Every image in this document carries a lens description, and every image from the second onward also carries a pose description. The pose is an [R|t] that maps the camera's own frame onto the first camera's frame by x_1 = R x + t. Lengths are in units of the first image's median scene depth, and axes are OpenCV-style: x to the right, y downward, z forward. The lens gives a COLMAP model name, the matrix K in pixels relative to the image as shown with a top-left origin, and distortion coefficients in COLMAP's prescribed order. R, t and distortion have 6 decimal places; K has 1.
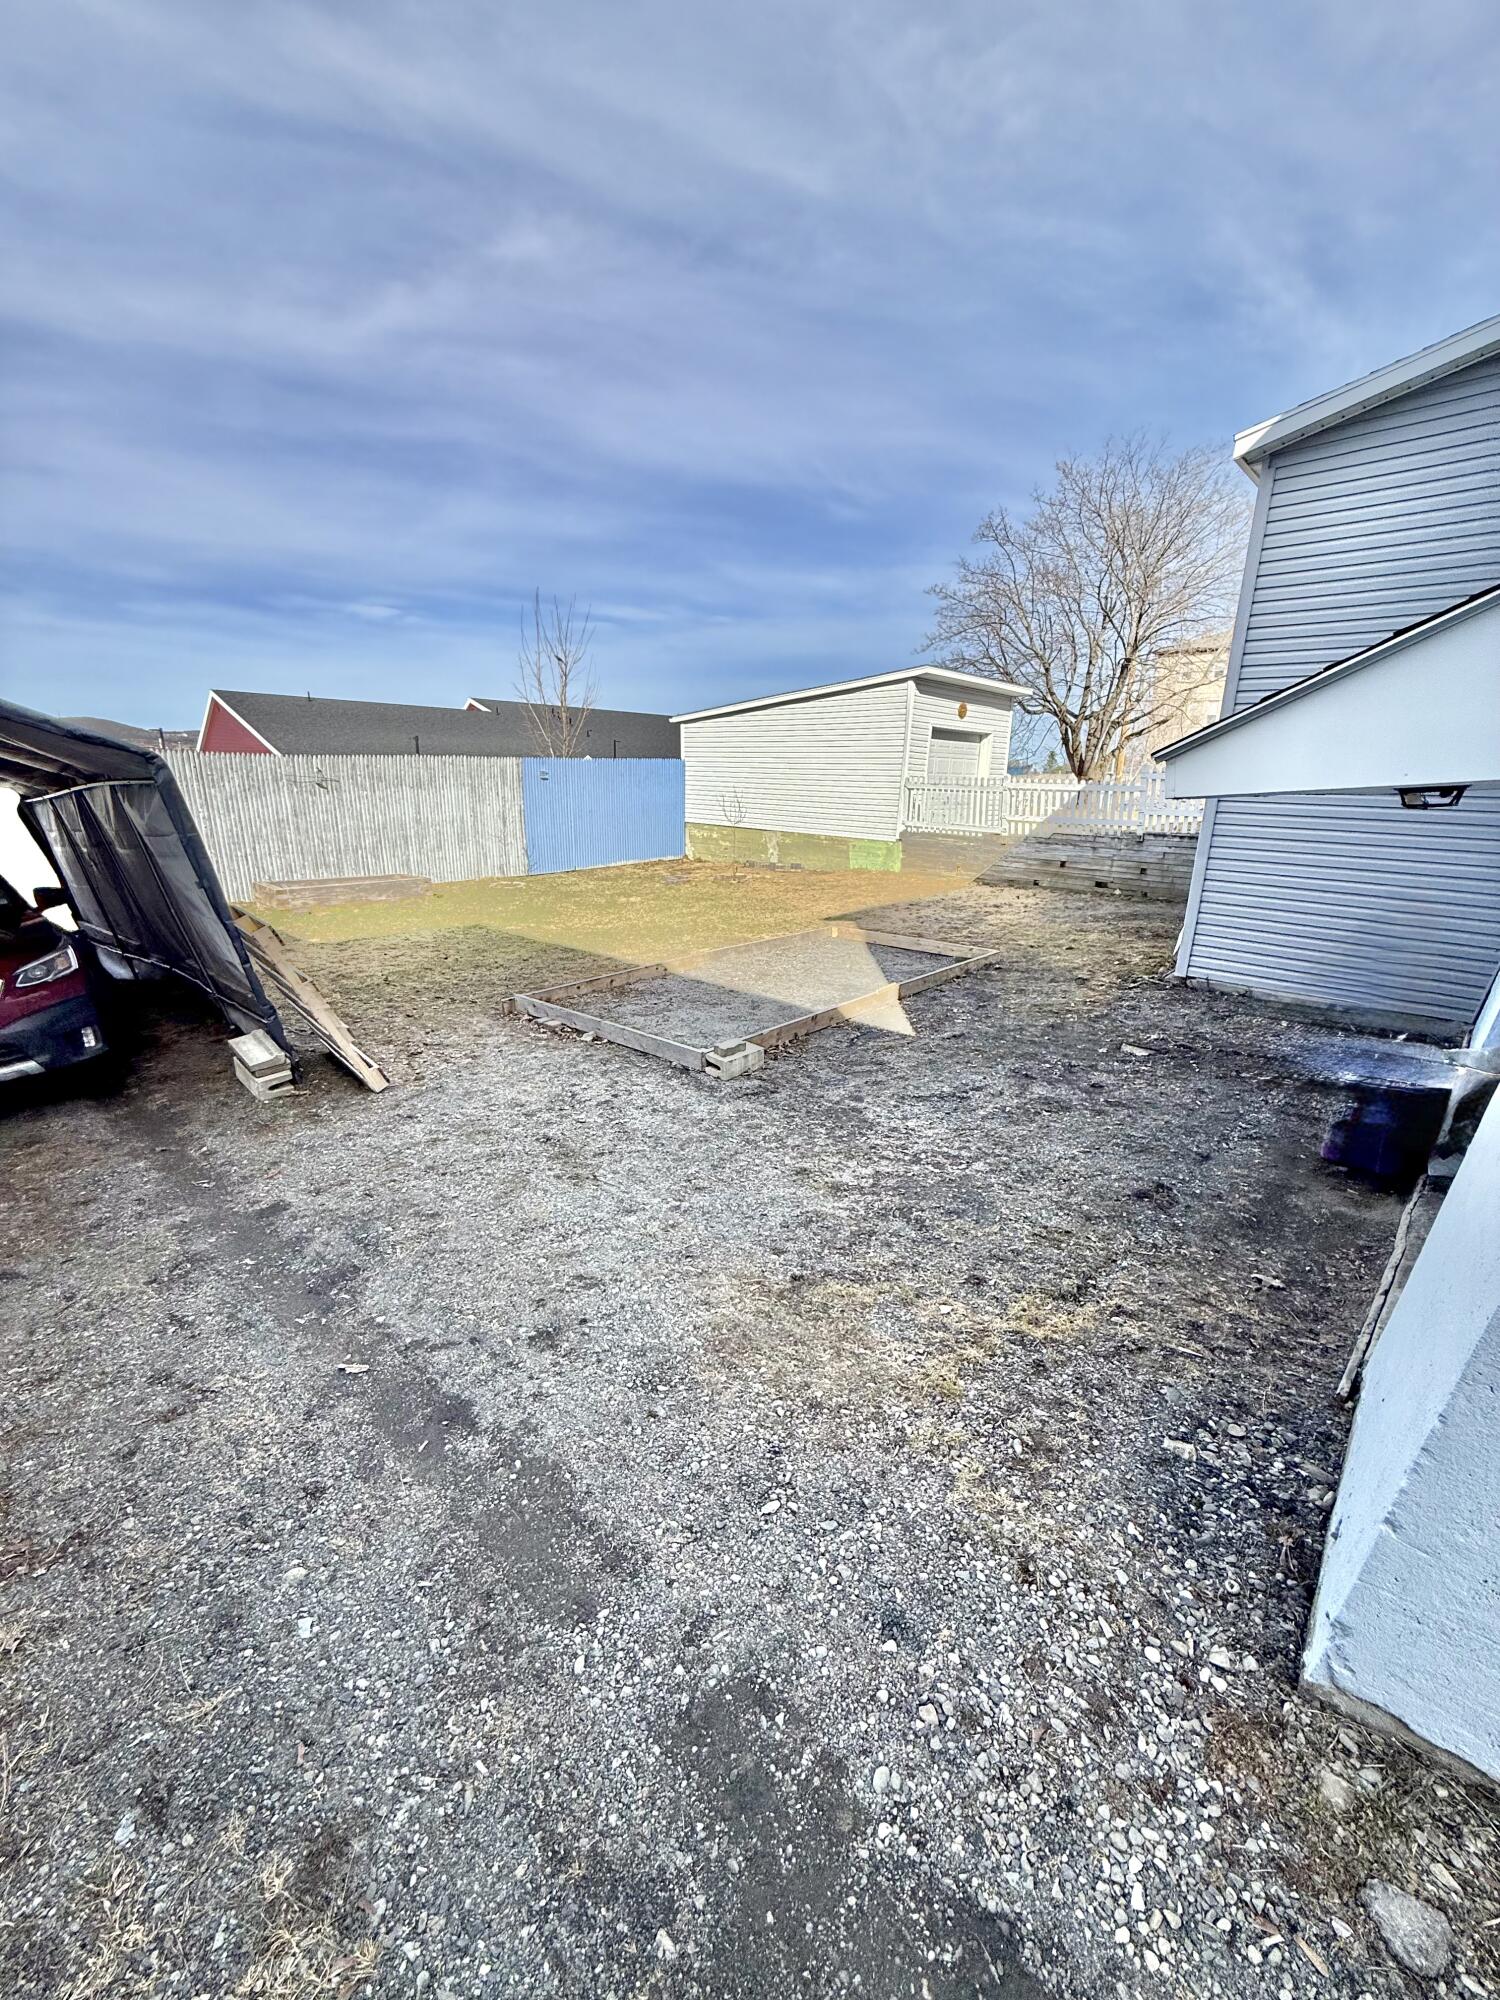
lens RADIAL K [[790.9, 0, 750.0], [0, 790.9, 1000.0], [0, 0, 1]] dist [0.000194, -0.000426]
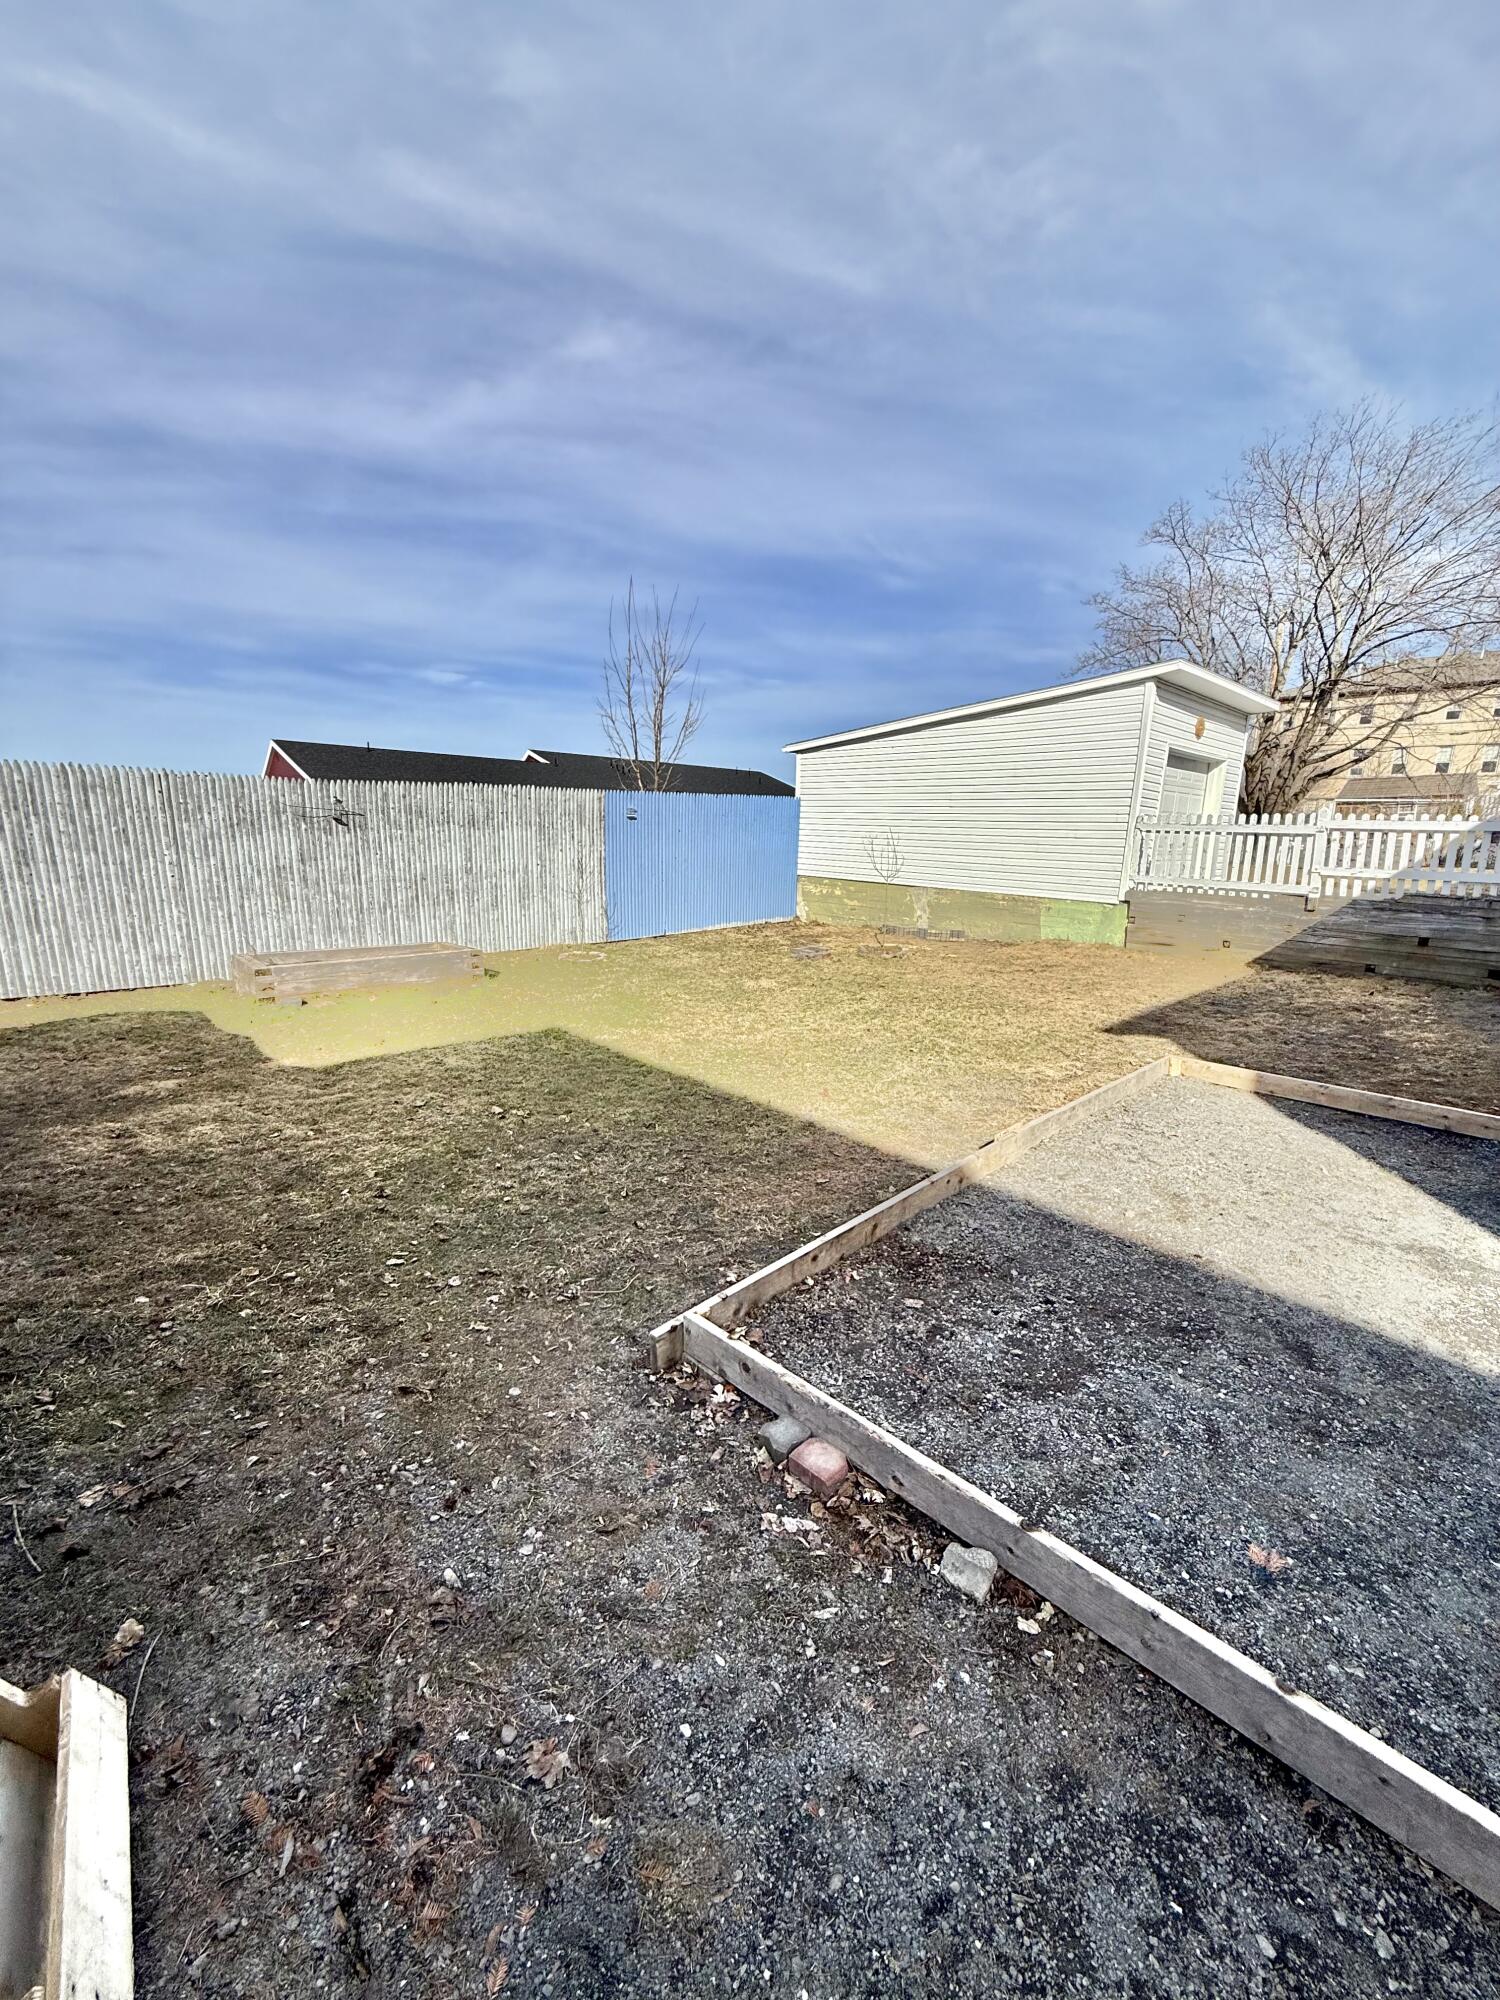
lens RADIAL K [[790.9, 0, 750.0], [0, 790.9, 1000.0], [0, 0, 1]] dist [0.000194, -0.000426]
pose [[0.998433, 0.016196, -0.053556, -0.110092], [-0.019728, 0.997619, -0.066080, -0.059063], [0.052358, 0.067033, 0.996376, 0.272352]]
